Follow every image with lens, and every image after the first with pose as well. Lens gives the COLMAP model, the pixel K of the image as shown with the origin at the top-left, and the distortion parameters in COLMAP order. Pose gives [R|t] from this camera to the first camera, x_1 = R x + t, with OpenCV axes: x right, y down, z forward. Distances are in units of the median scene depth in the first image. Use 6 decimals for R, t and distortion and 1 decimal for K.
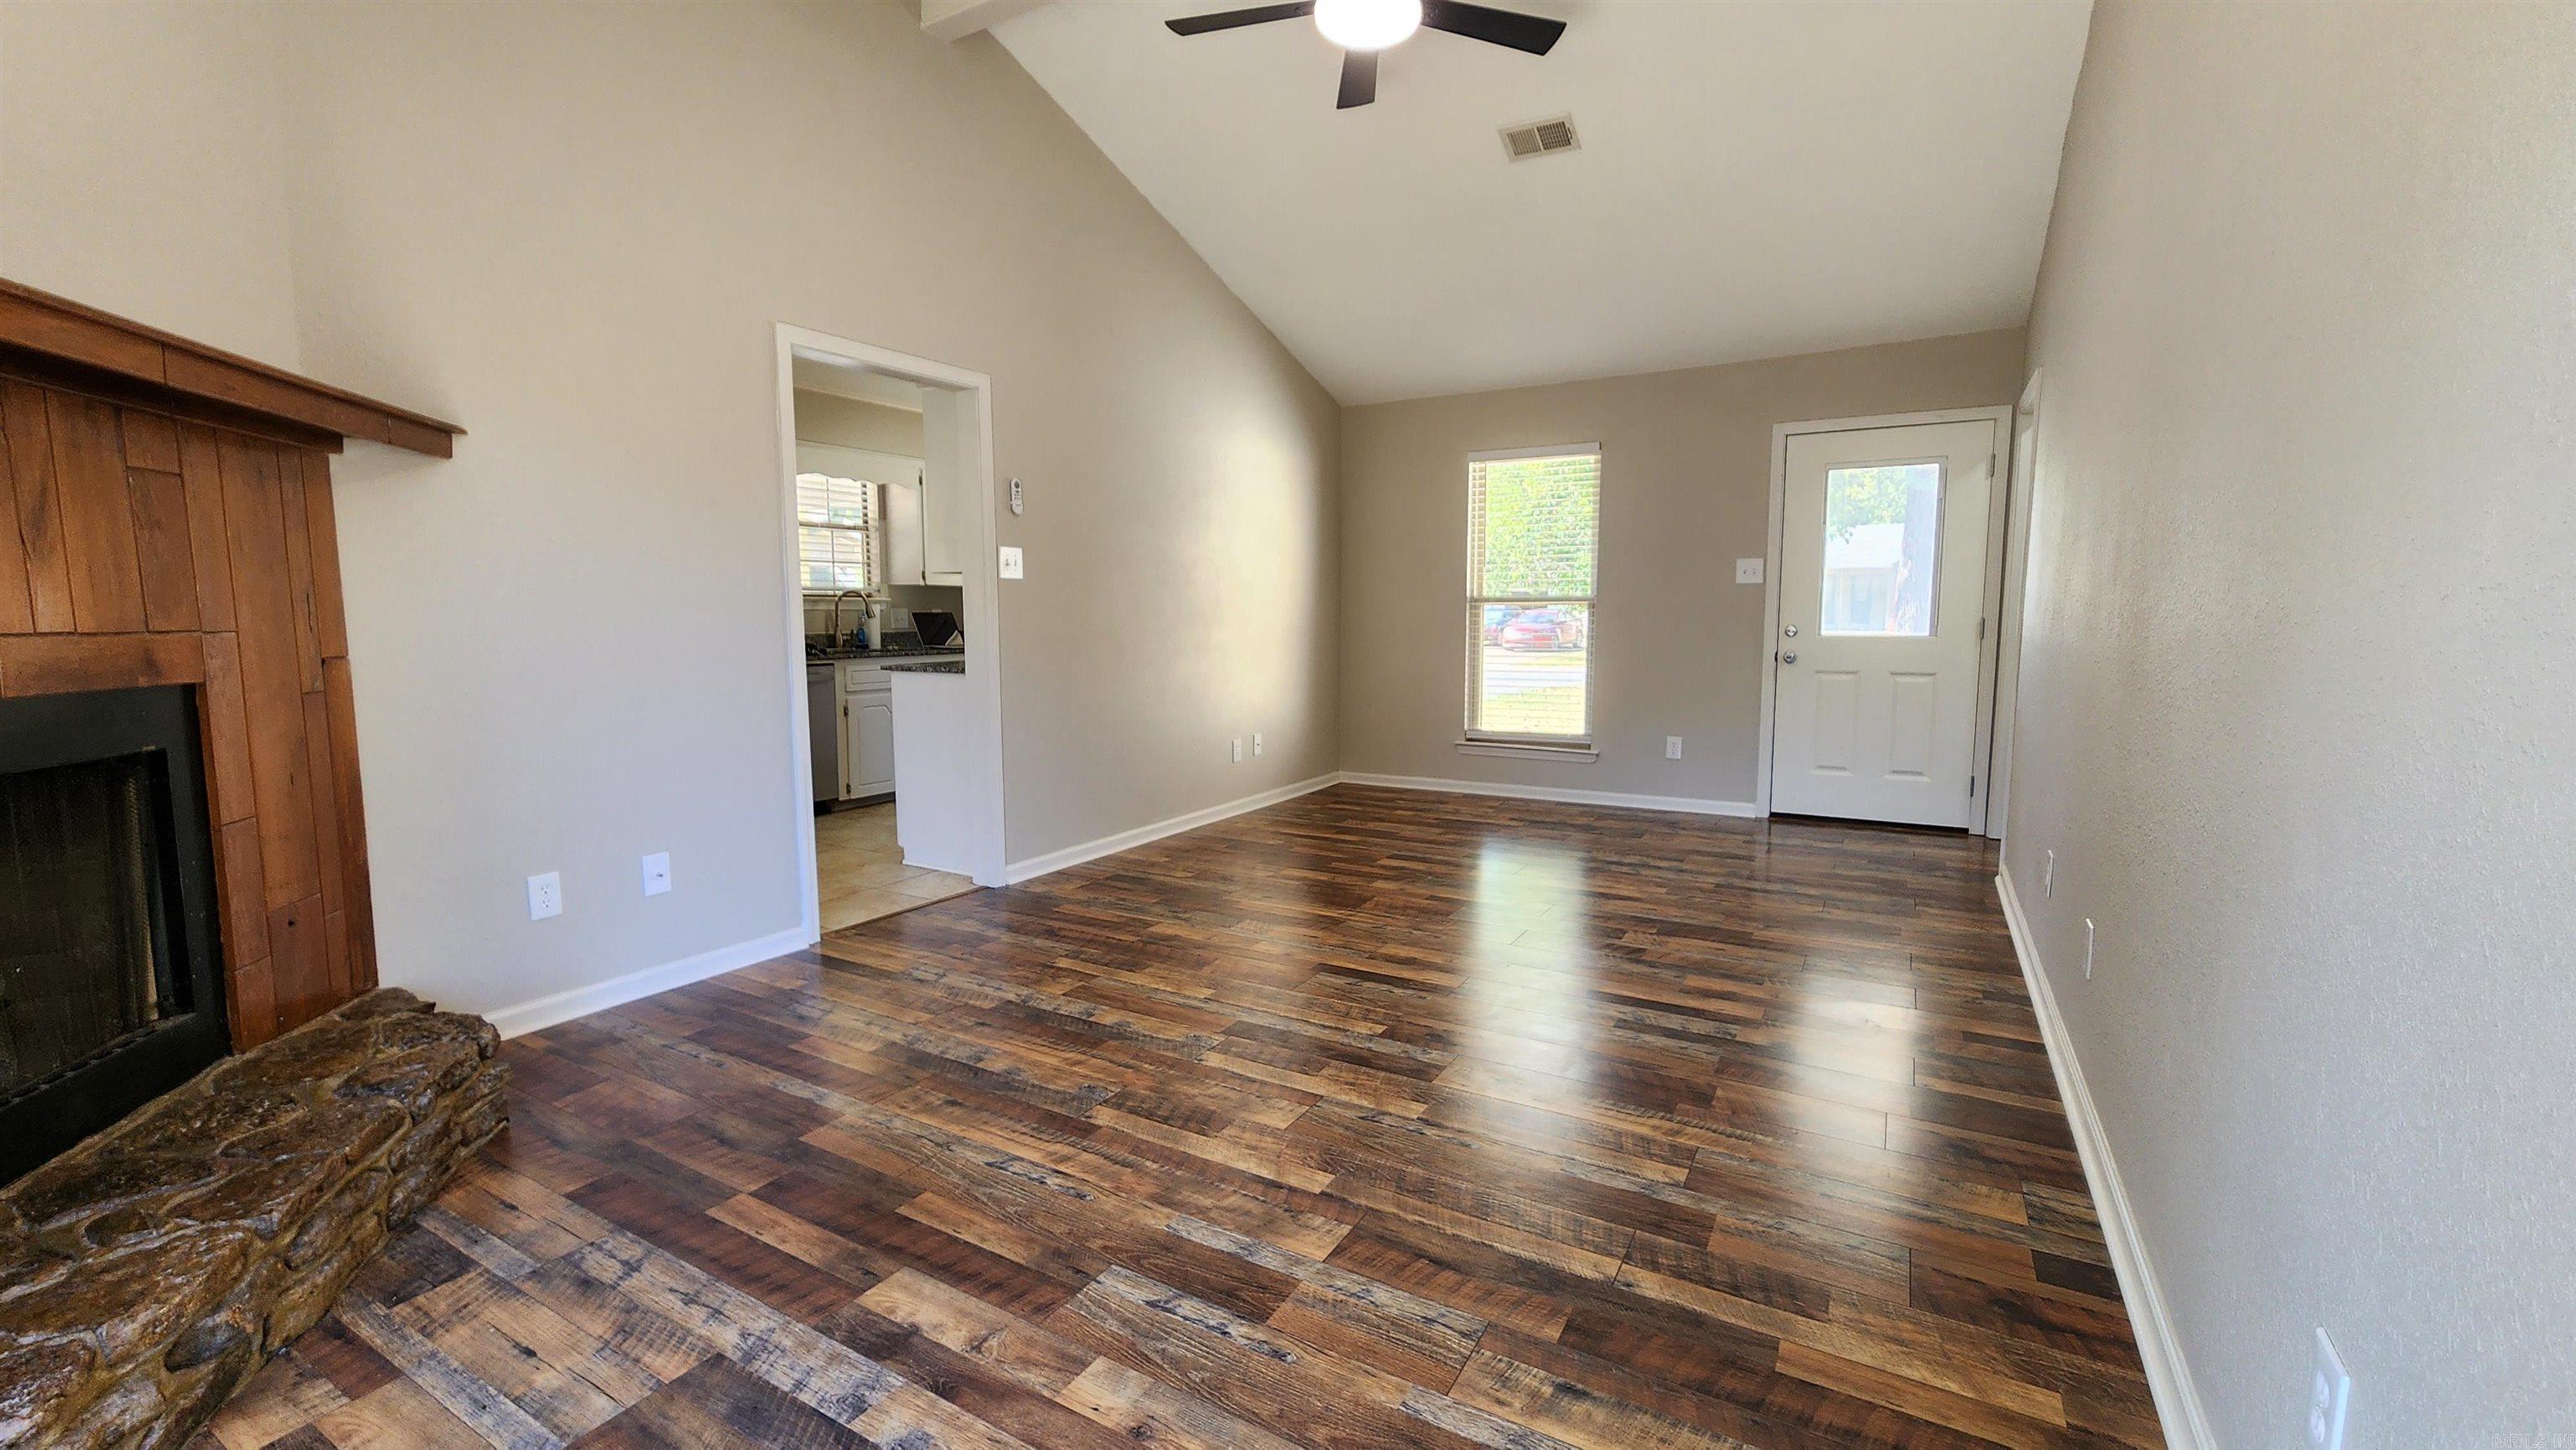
lens RADIAL K [[1065.4, 0, 1280.8], [0, 1065.4, 723.7], [0, 0, 1]] dist [-0.004042, 0.003081]
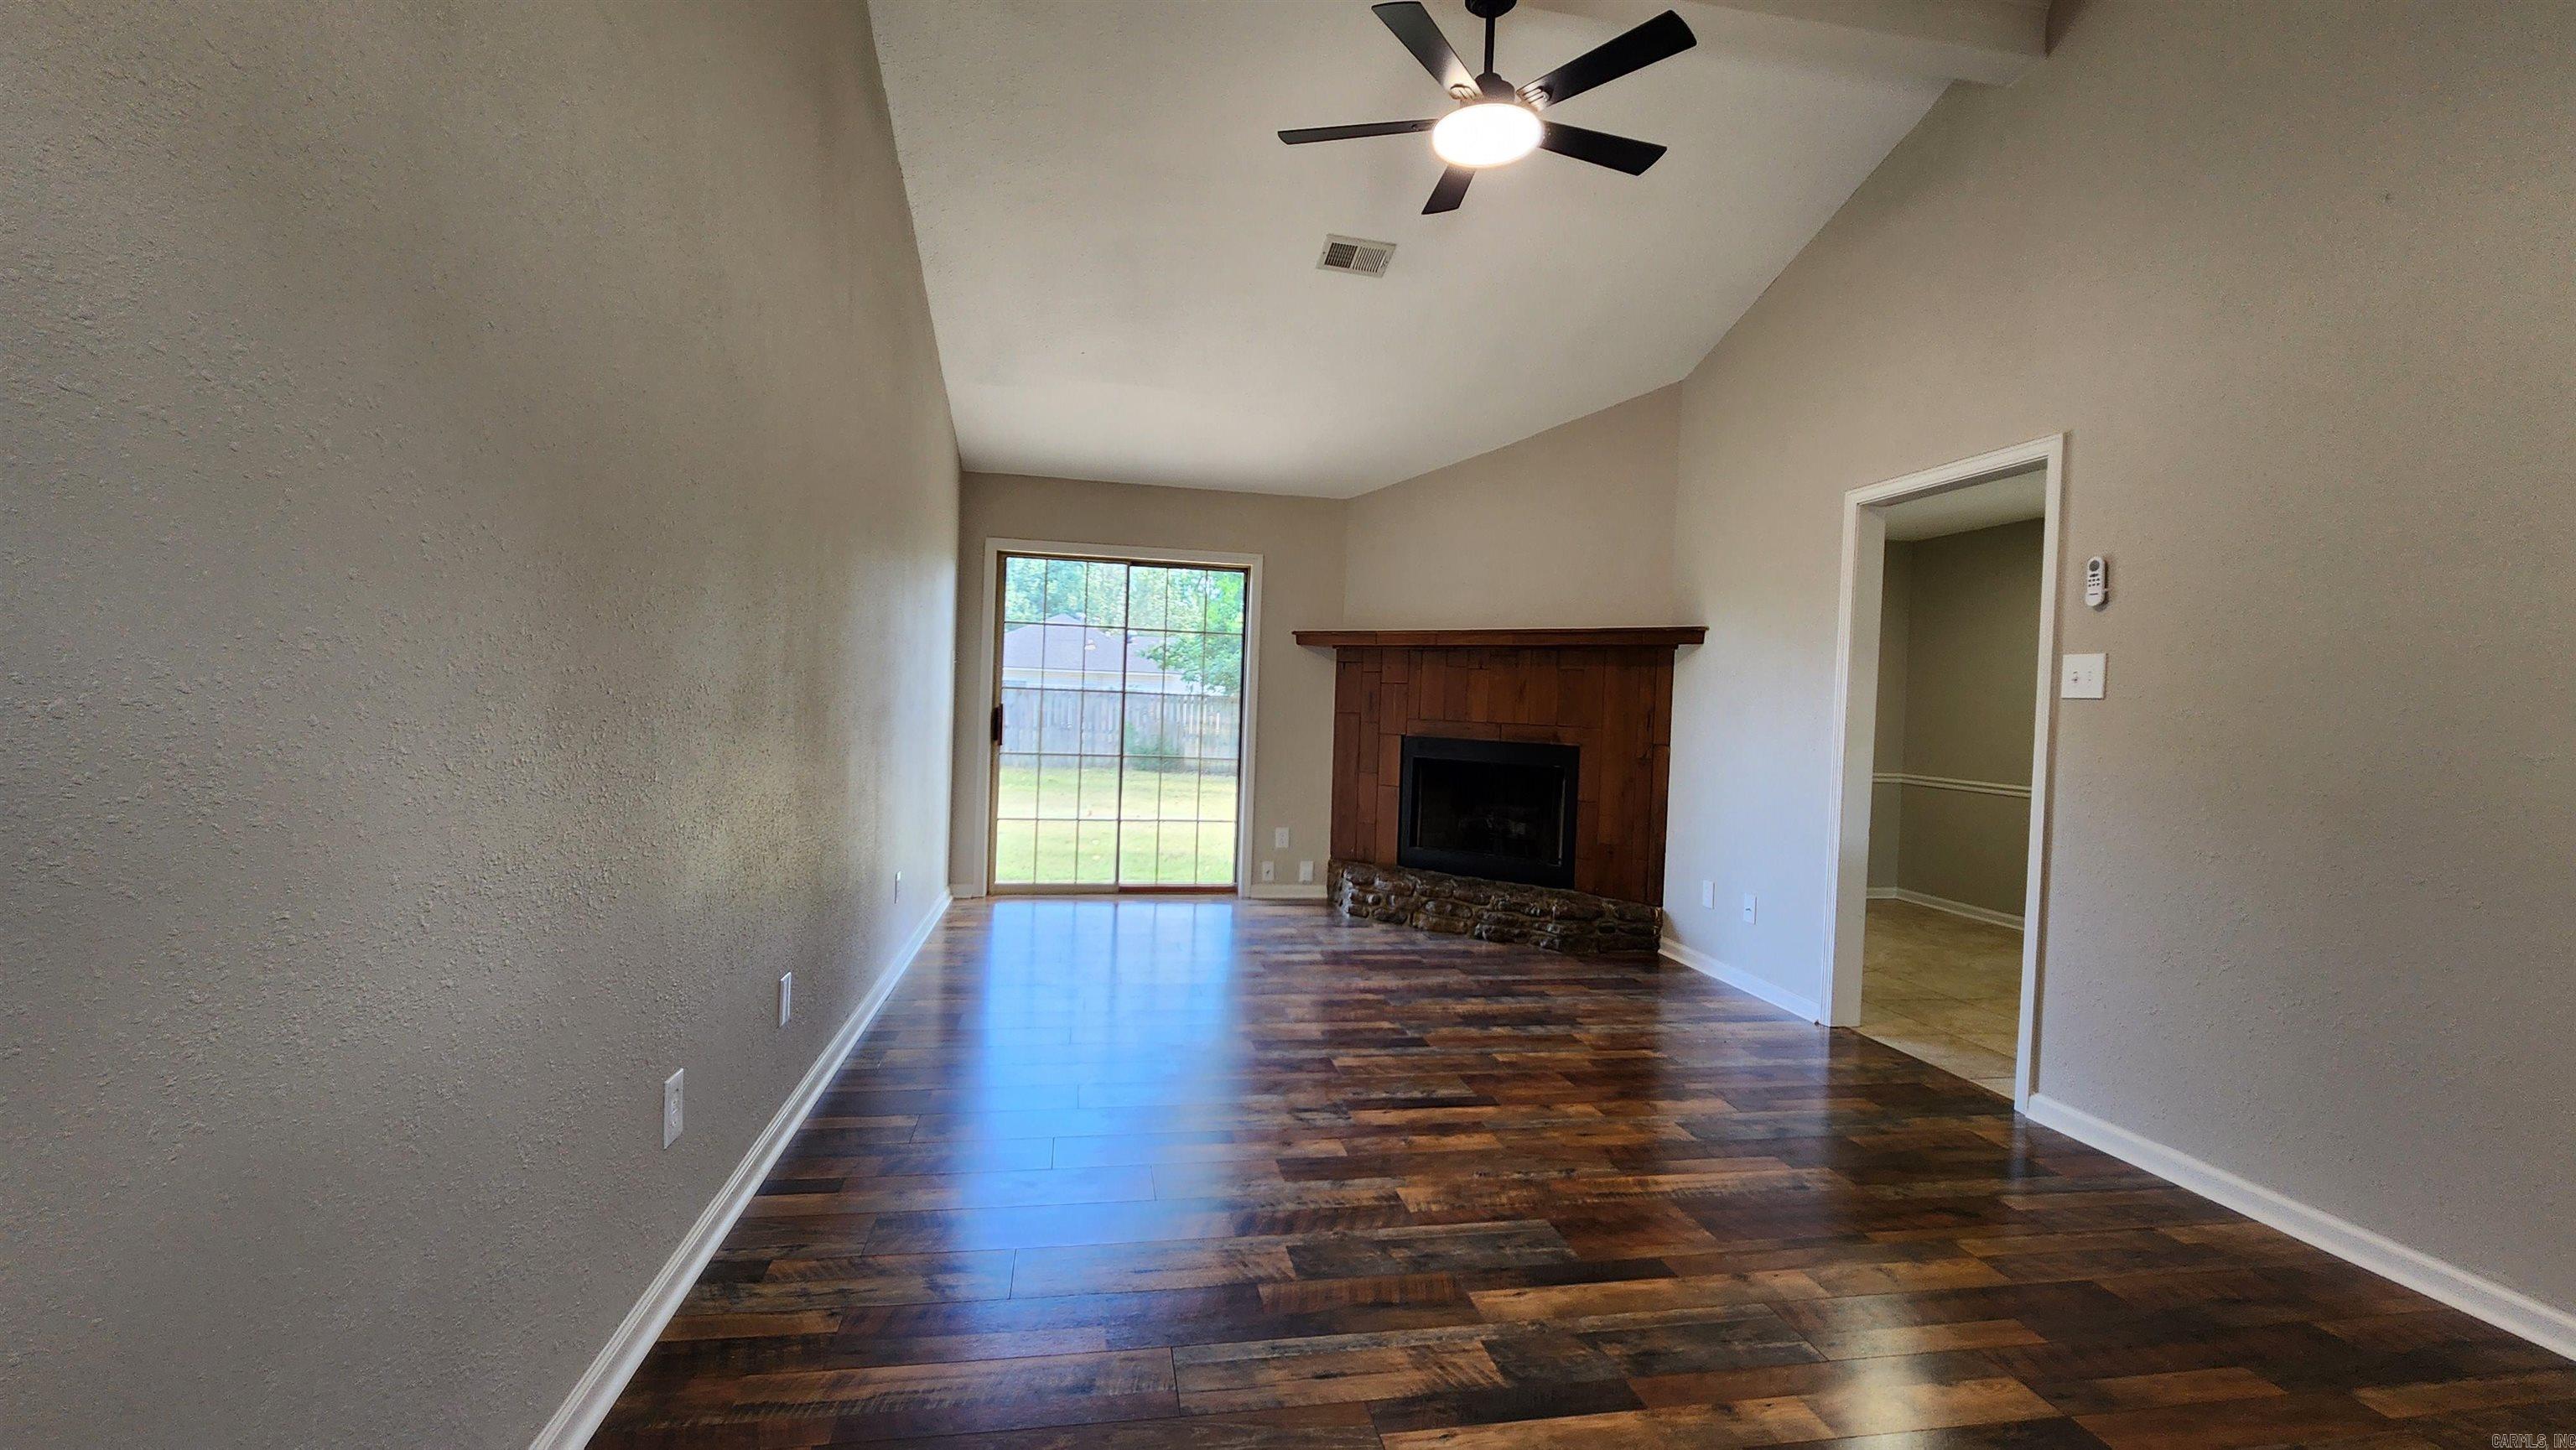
lens RADIAL K [[1058.3, 0, 1285.0], [0, 1058.3, 721.2], [0, 0, 1]] dist [0.002420, -0.000687]
pose [[-0.752021, -0.014934, -0.658970, 0.843733], [-0.105745, 0.989527, 0.098252, -0.185696], [0.650601, 0.143571, -0.745725, 1.633992]]
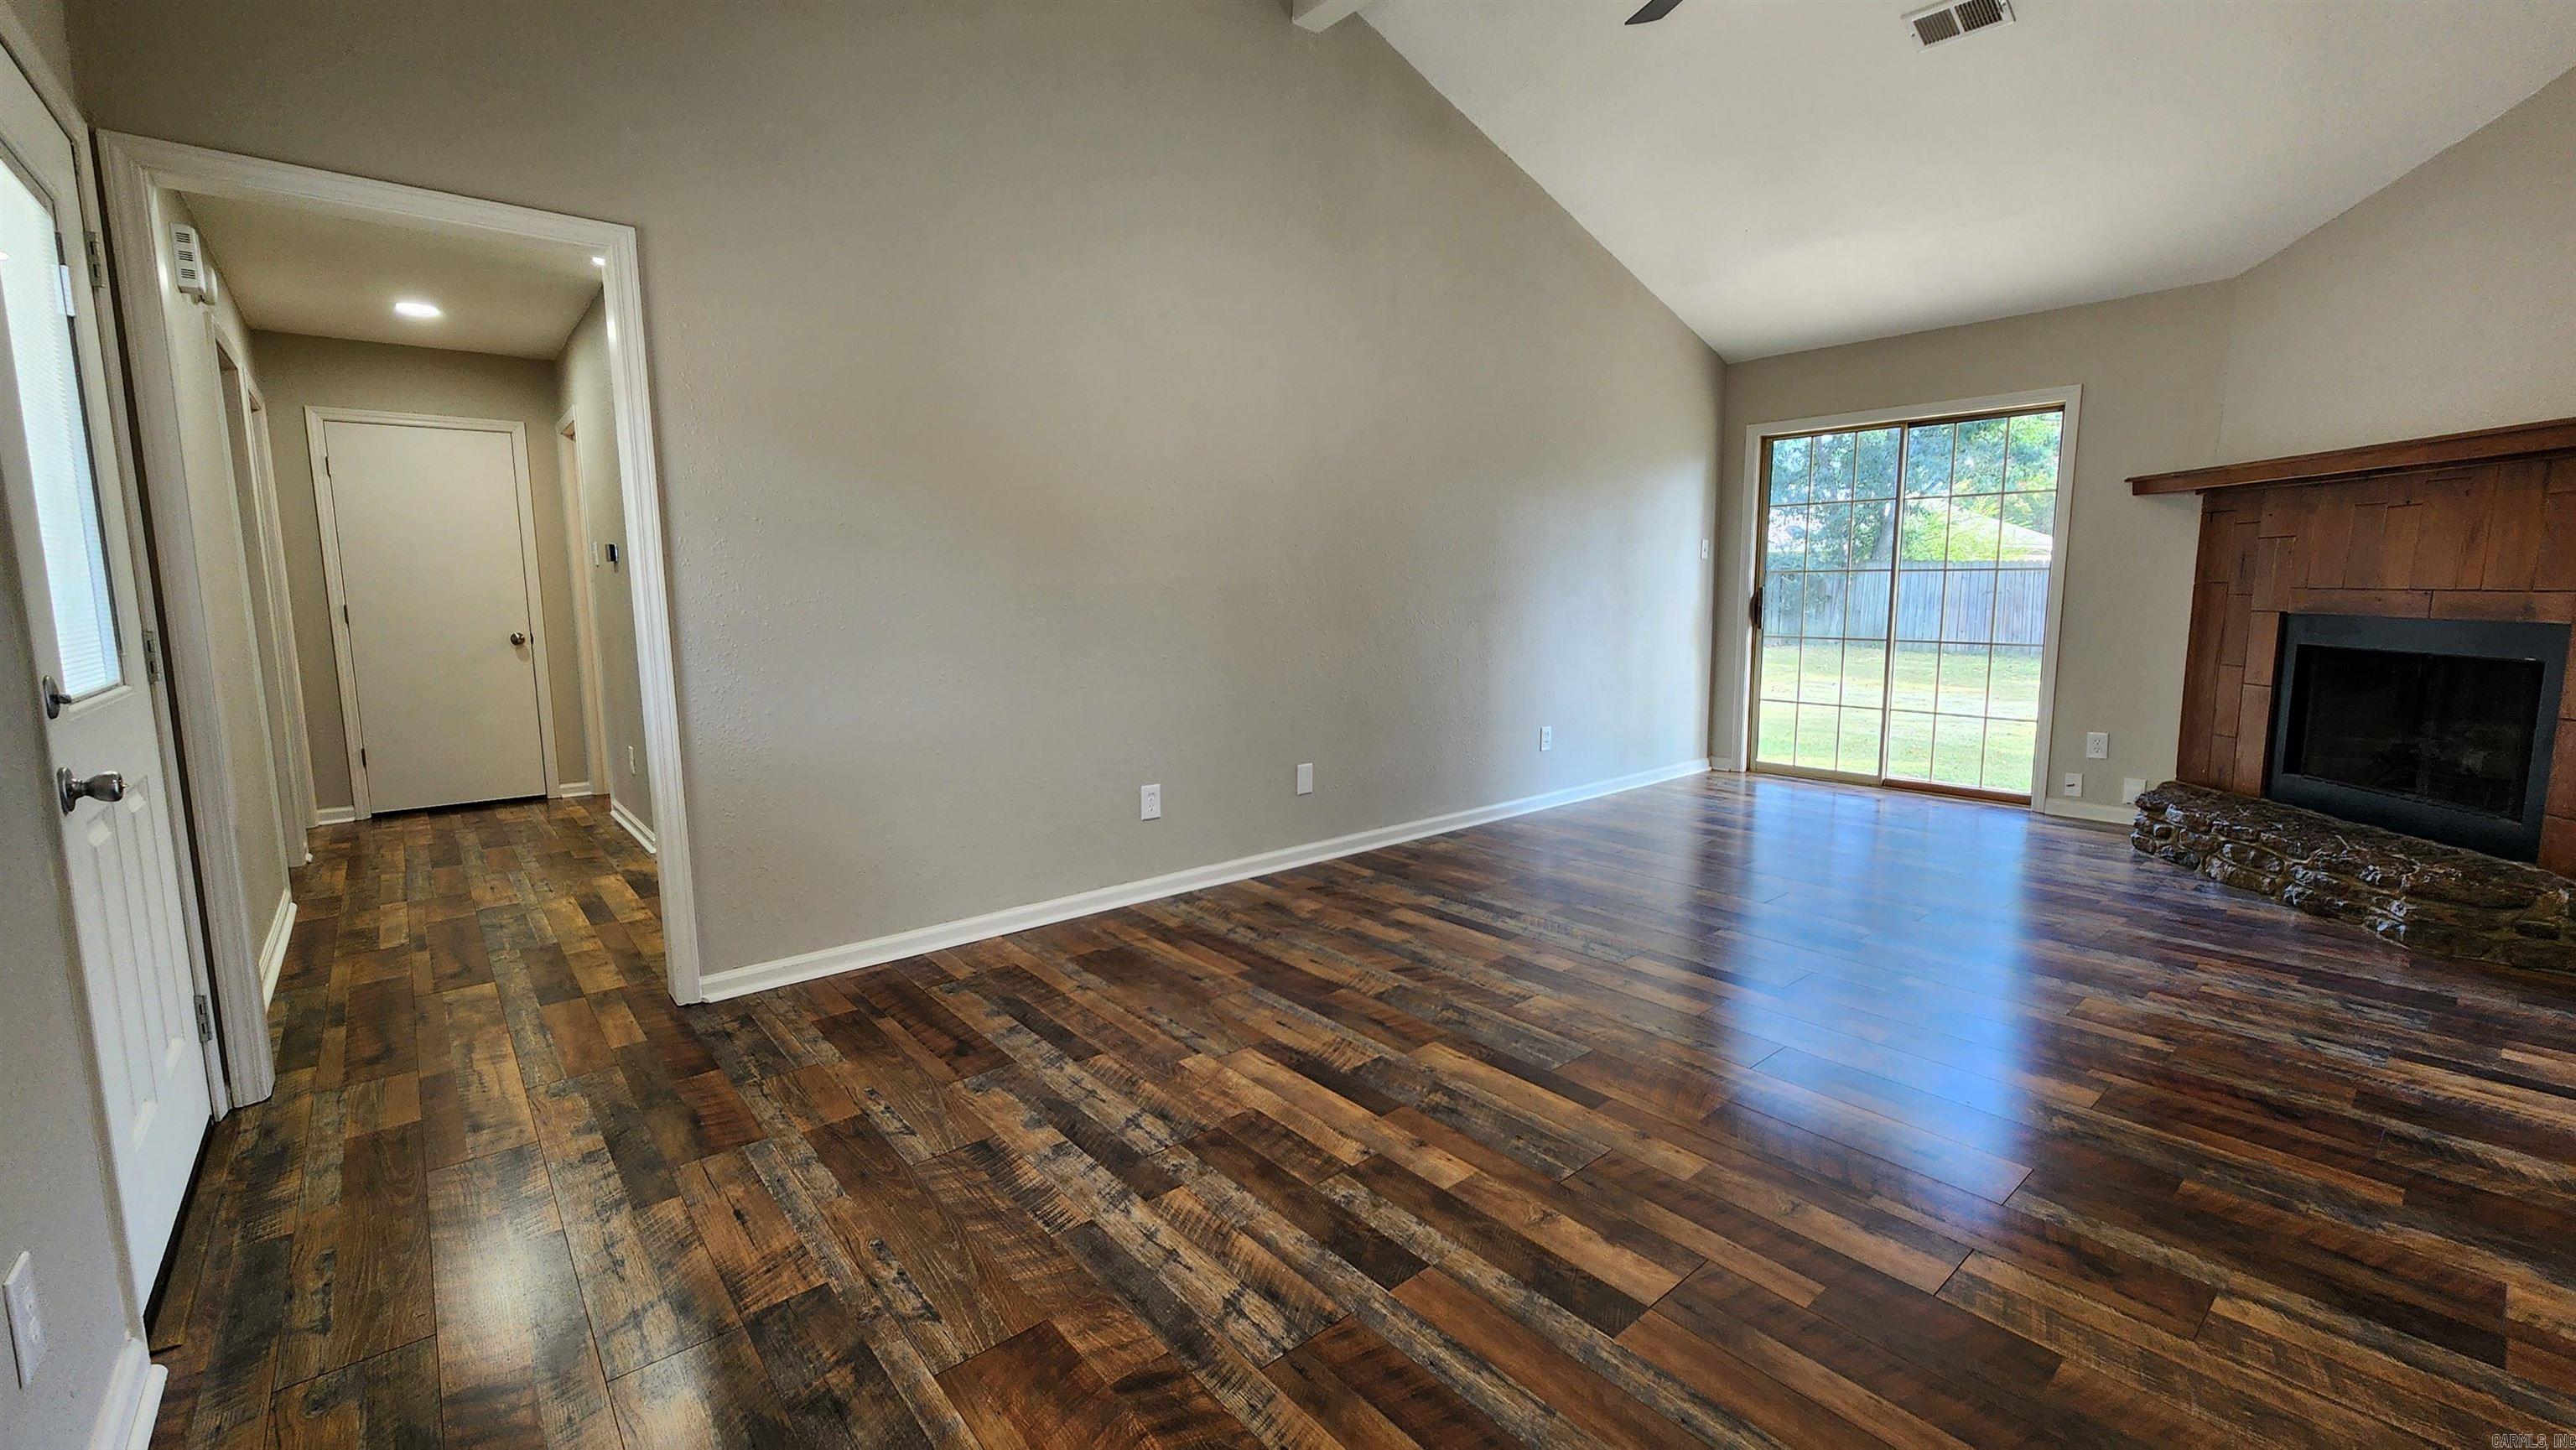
lens RADIAL K [[1065.4, 0, 1280.8], [0, 1065.4, 723.7], [0, 0, 1]] dist [-0.004042, 0.003081]
pose [[-0.942320, -0.033918, 0.332991, 0.155646], [0.046921, 0.971643, 0.231749, -0.227948], [-0.331409, 0.234006, -0.914007, 2.022975]]
